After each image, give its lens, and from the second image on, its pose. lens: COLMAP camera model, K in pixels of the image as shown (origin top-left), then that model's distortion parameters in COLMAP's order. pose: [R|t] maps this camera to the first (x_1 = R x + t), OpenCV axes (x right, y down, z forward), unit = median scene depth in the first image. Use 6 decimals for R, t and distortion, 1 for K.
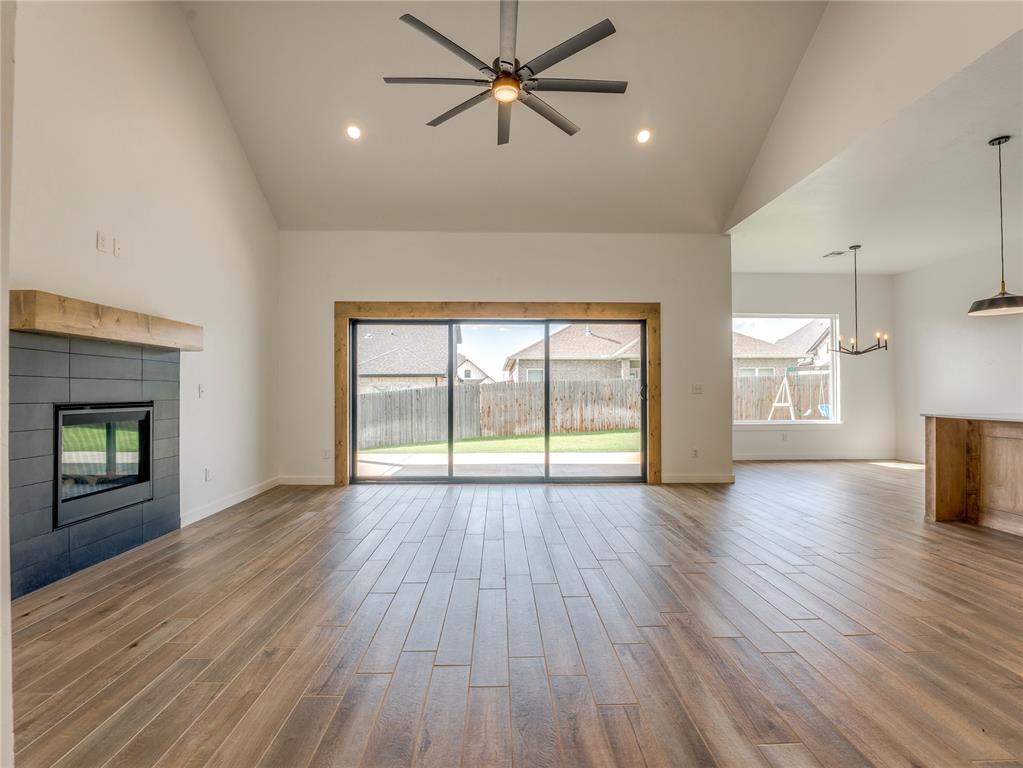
lens RADIAL K [[473.5, 0, 519.3], [0, 473.5, 391.4], [0, 0, 1]] dist [-0.026969, 0.001281]
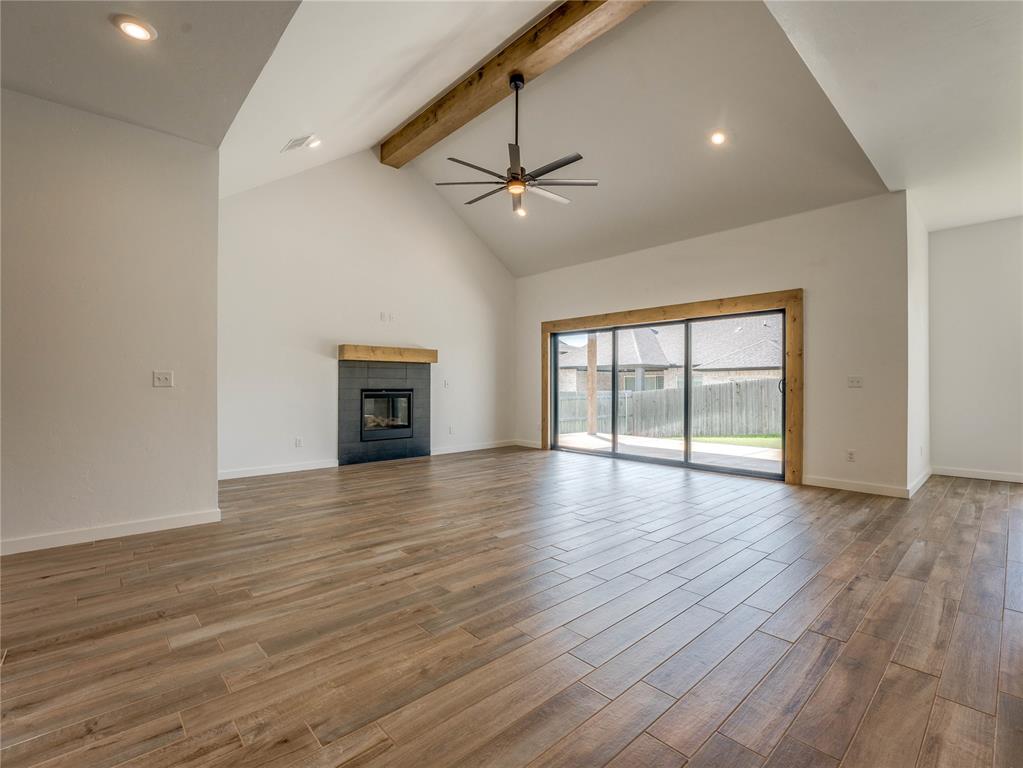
lens RADIAL K [[473.5, 0, 536.0], [0, 473.5, 388.1], [0, 0, 1]] dist [-0.026969, 0.001281]
pose [[0.679618, 0.006982, -0.733533, 0.637478], [-0.001492, 0.999966, 0.008135, 0.000286], [0.733565, -0.004434, 0.679605, -0.002250]]
